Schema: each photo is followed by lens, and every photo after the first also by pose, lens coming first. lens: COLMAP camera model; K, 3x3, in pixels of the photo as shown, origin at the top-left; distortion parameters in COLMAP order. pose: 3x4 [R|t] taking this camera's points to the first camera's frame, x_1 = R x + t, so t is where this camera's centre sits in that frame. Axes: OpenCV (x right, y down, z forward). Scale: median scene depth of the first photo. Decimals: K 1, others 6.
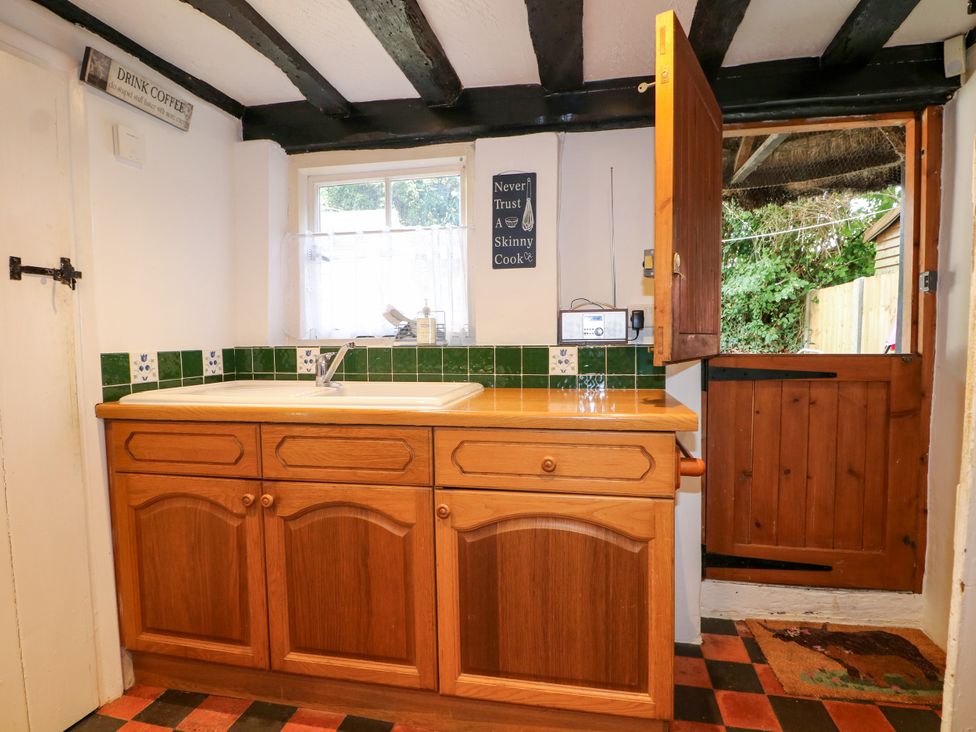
lens RADIAL K [[505.5, 0, 490.2], [0, 505.5, 367.0], [0, 0, 1]] dist [0.001562, -0.014510]
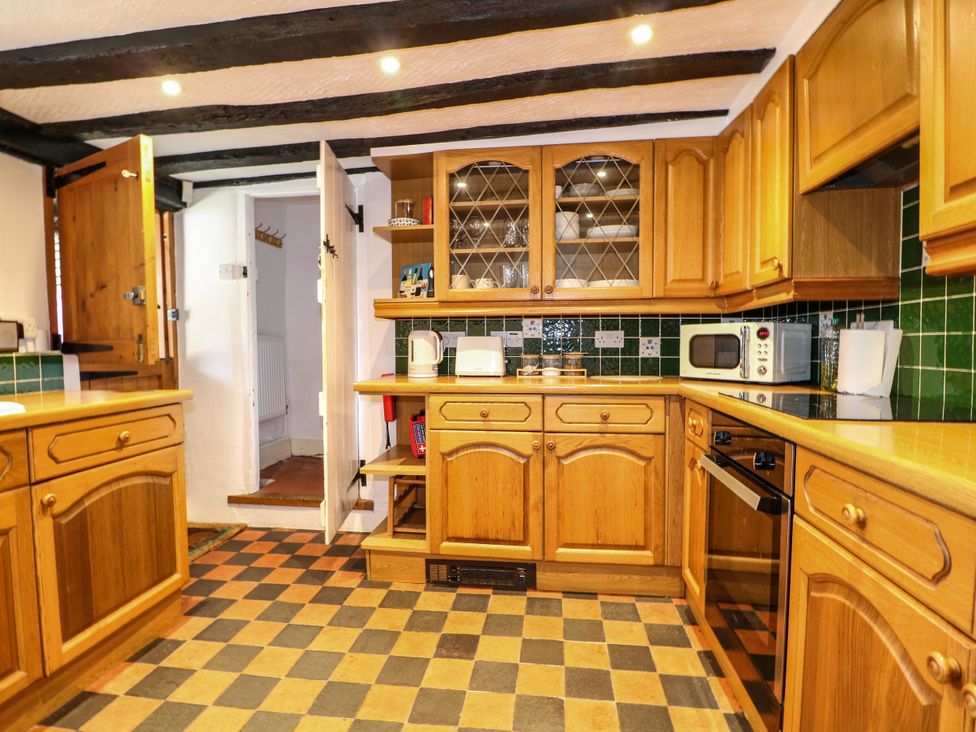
lens RADIAL K [[505.5, 0, 488.6], [0, 505.5, 364.9], [0, 0, 1]] dist [0.001562, -0.014510]
pose [[-0.072482, -0.030187, 0.996913, -0.977829], [0.066835, 0.997148, 0.035053, 0.011379], [-0.995128, 0.069169, -0.070258, 0.078936]]
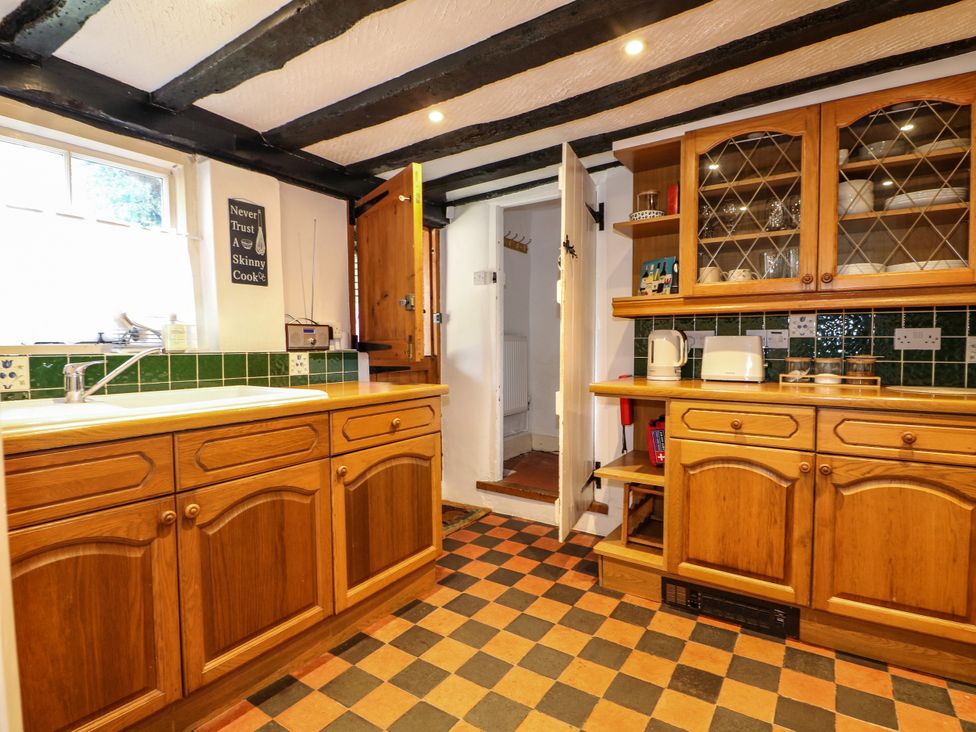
lens RADIAL K [[505.5, 0, 493.5], [0, 505.5, 366.8], [0, 0, 1]] dist [0.001562, -0.014510]
pose [[0.374588, -0.030653, 0.926685, -0.934493], [0.054944, 0.998431, 0.010817, 0.009659], [-0.925562, 0.046863, 0.375684, 0.079274]]
